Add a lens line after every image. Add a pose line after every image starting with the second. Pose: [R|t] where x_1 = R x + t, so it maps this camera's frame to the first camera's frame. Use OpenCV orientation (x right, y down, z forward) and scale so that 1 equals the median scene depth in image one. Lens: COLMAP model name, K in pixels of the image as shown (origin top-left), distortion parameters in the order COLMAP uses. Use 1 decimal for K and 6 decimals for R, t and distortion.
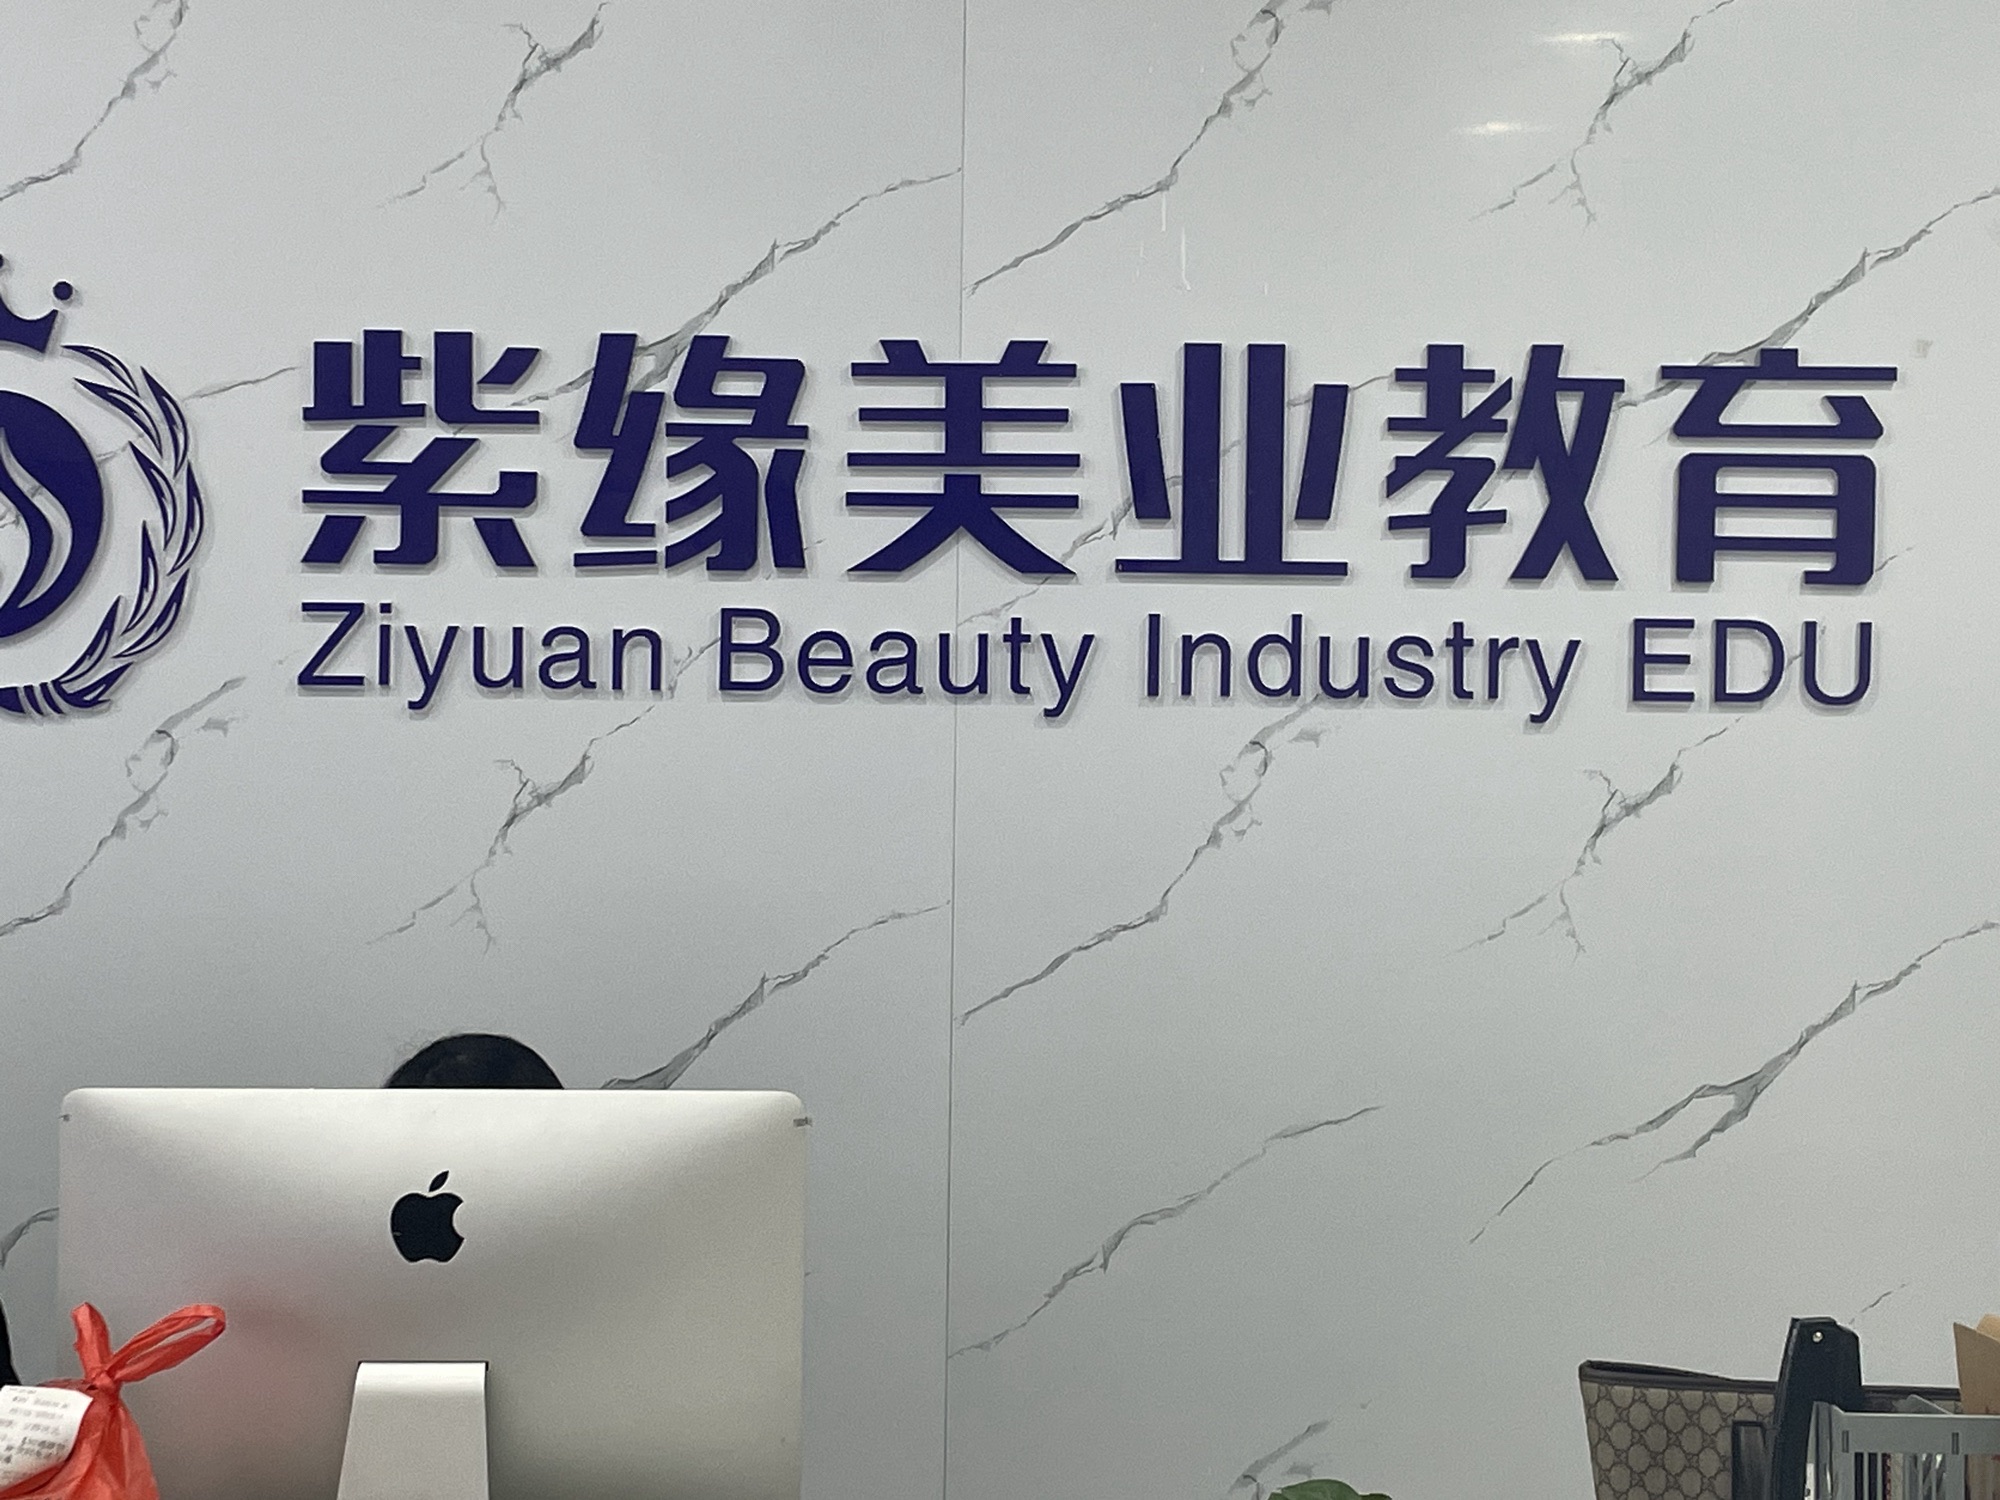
lens RADIAL K [[3647.9, 0, 999.2], [0, 3647.9, 752.6], [0, 0, 1]] dist [0.095359, 0.000000]
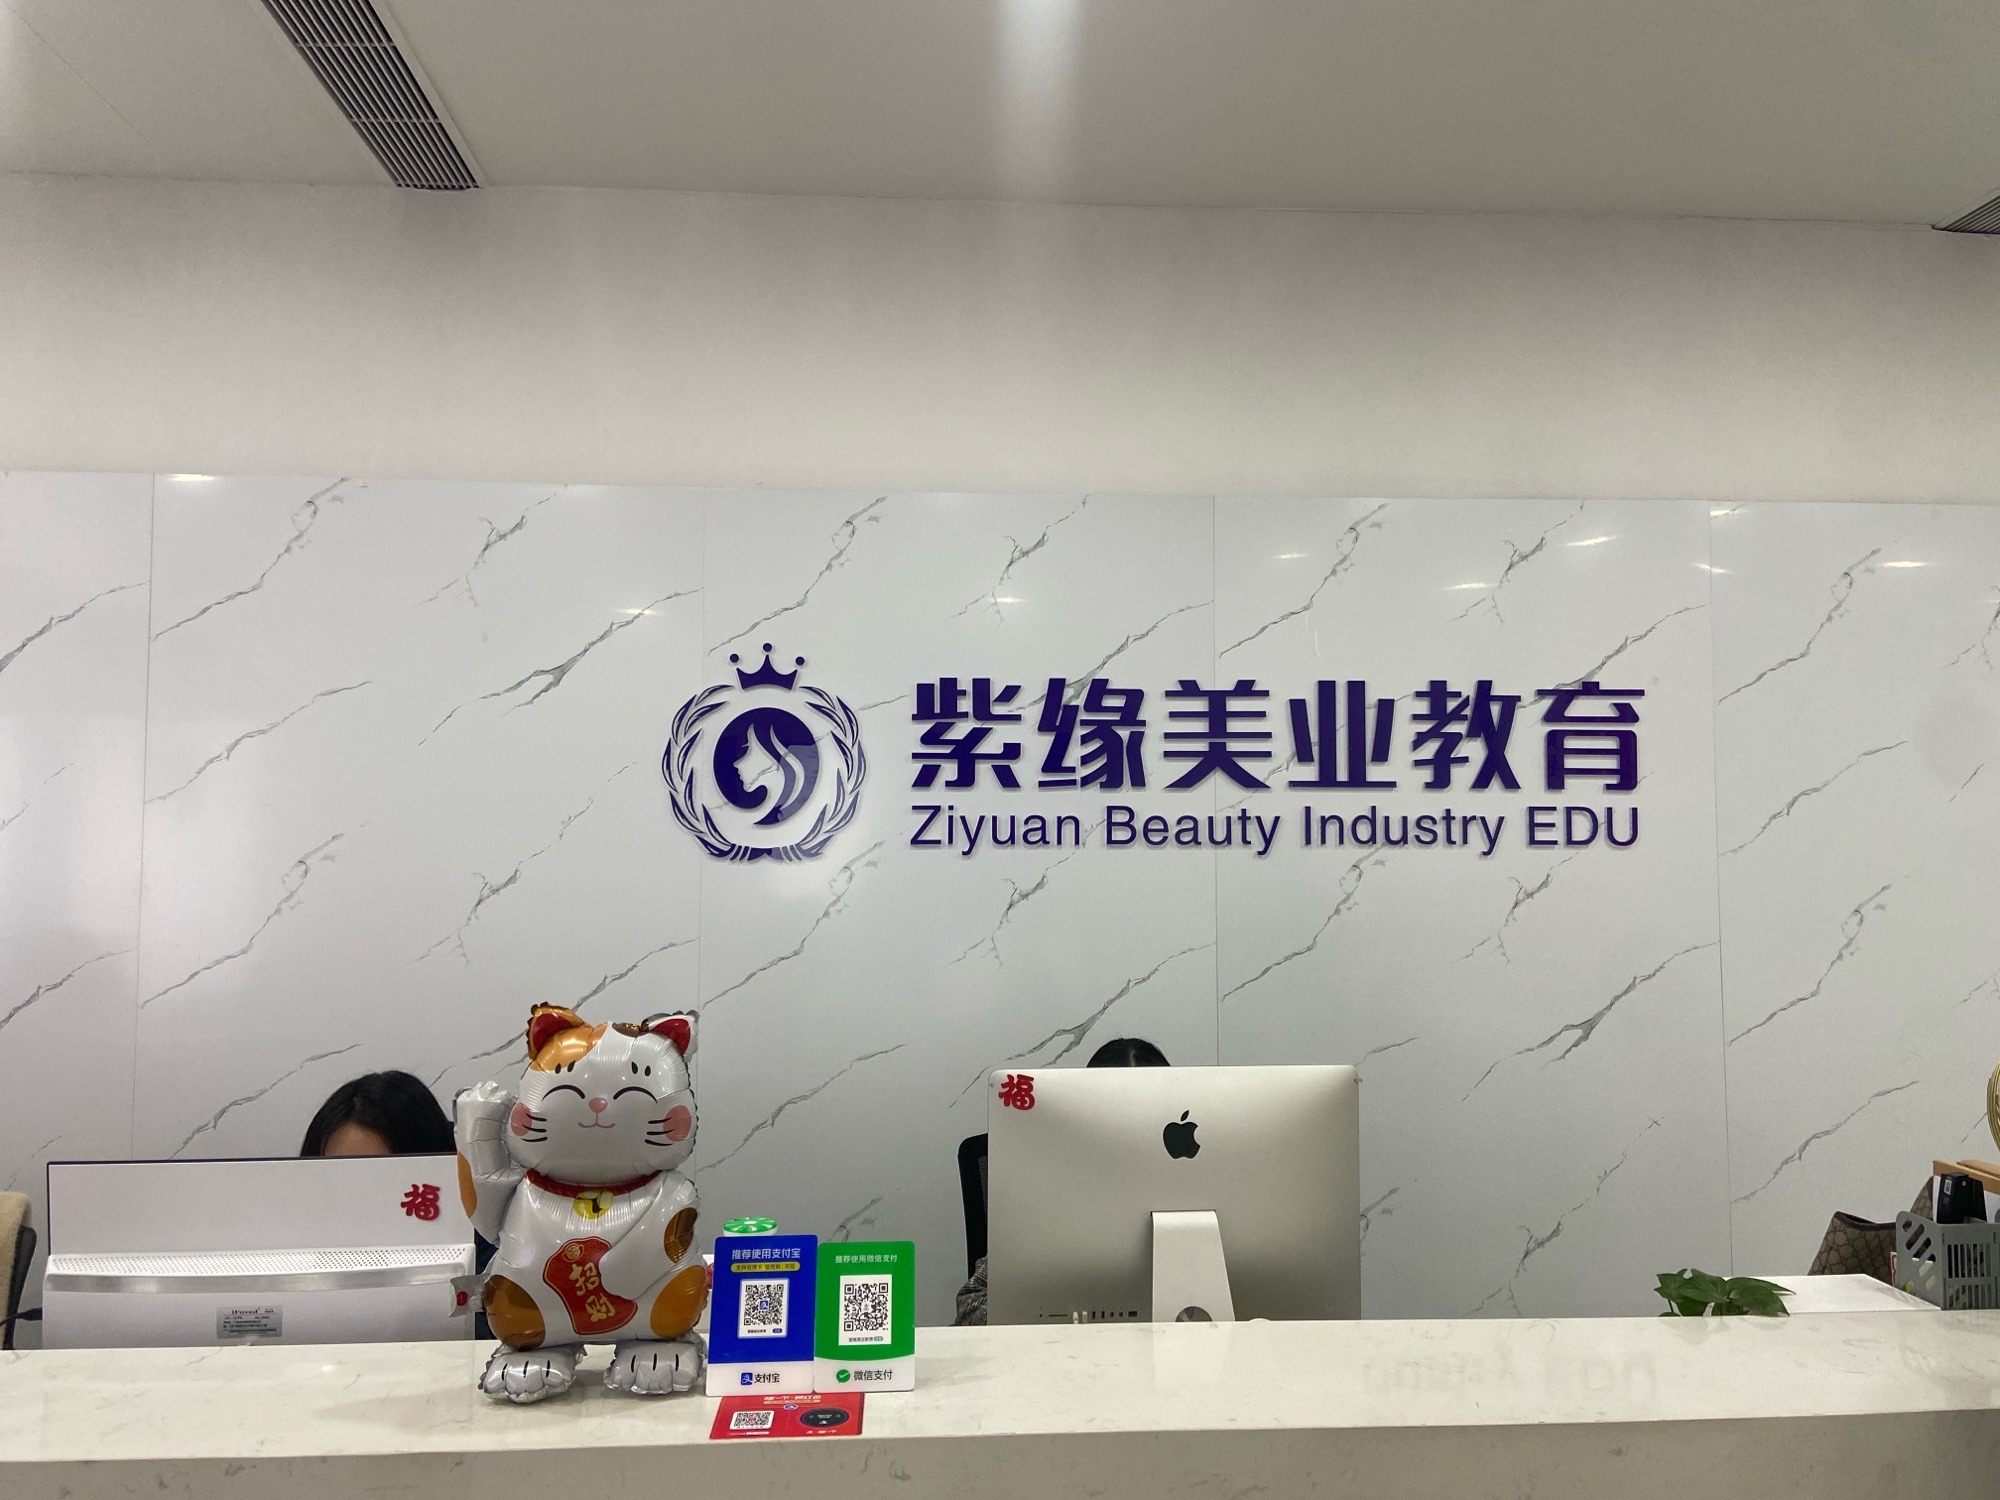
lens RADIAL K [[1520.2, 0, 1000.4], [0, 1520.2, 750.7], [0, 0, 1]] dist [0.059975, -0.001836]
pose [[0.998625, -0.009234, 0.051612, -0.183385], [0.012444, 0.997986, -0.062208, -0.017051], [-0.050934, 0.062765, 0.996728, 0.116130]]
